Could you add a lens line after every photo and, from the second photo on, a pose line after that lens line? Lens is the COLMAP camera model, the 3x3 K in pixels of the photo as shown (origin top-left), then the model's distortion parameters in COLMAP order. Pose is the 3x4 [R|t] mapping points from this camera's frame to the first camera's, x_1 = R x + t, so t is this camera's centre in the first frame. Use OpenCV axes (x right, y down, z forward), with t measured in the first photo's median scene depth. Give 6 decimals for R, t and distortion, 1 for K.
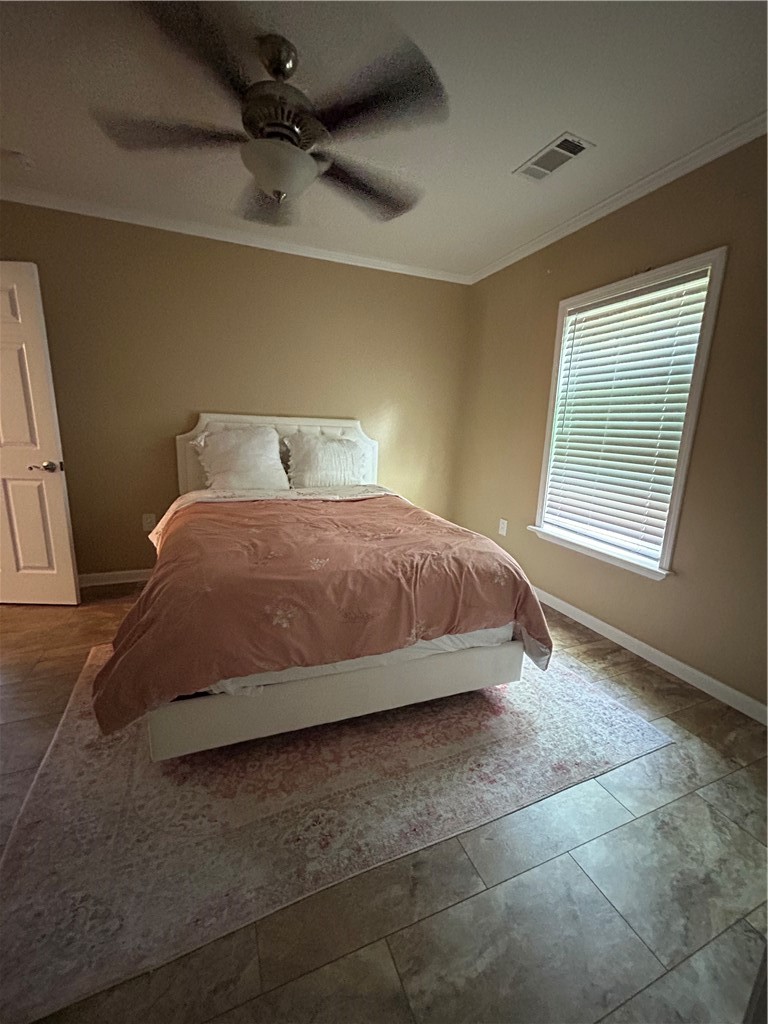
lens RADIAL K [[412.7, 0, 383.0], [0, 412.7, 512.0], [0, 0, 1]] dist [0.001082, -0.000822]
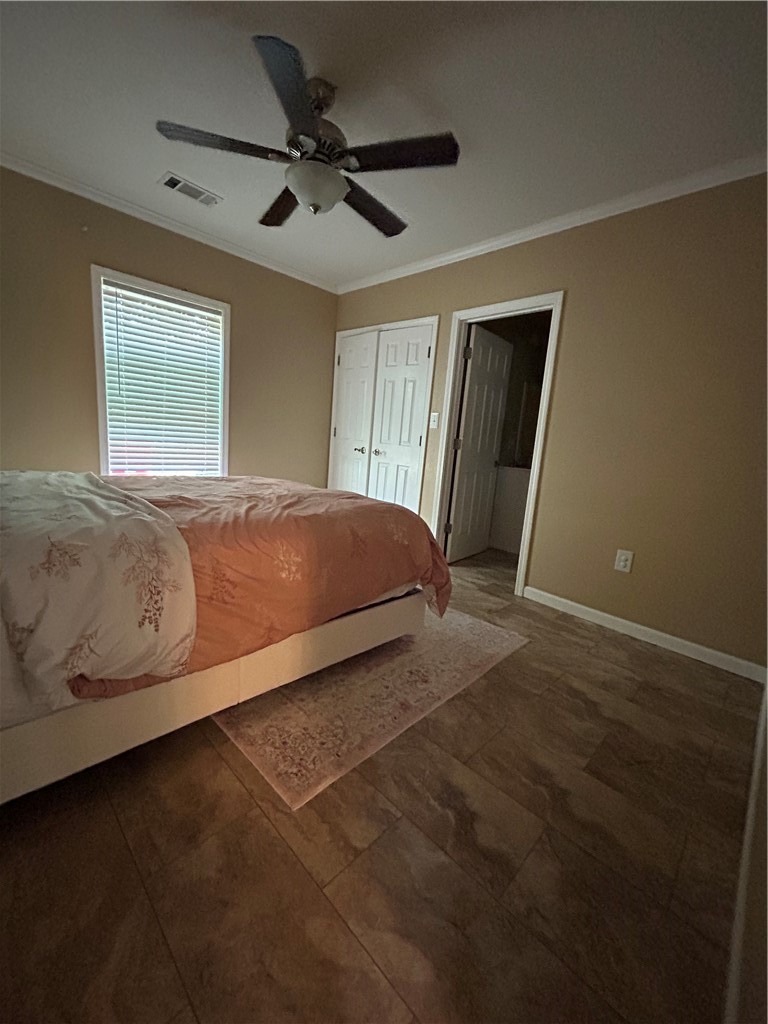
lens RADIAL K [[413.2, 0, 383.5], [0, 413.2, 512.1], [0, 0, 1]] dist [-0.004887, 0.003285]
pose [[-0.383526, -0.235649, 0.892960, -1.092085], [0.097267, 0.951214, 0.292799, -0.179662], [-0.918394, 0.199152, -0.341894, 0.958763]]
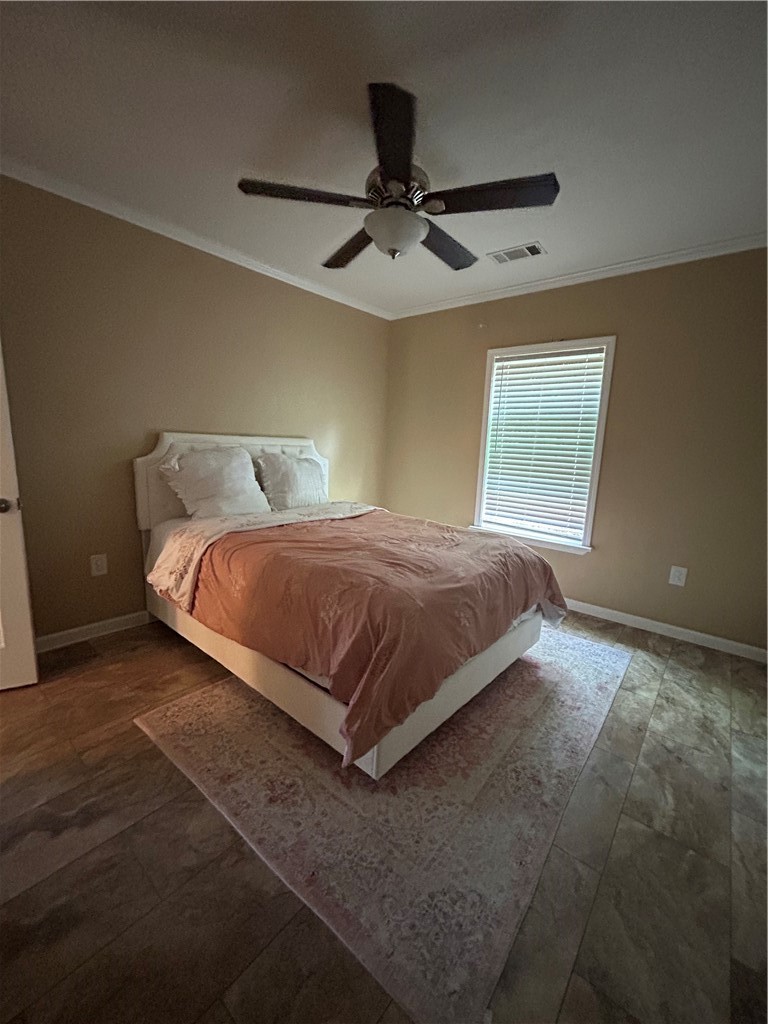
lens RADIAL K [[413.2, 0, 383.5], [0, 413.2, 512.1], [0, 0, 1]] dist [-0.004887, 0.003285]
pose [[0.887737, -0.077409, 0.453796, -0.578389], [0.085997, 0.996294, 0.001718, -0.042950], [-0.452247, 0.037500, 0.891104, 0.020203]]
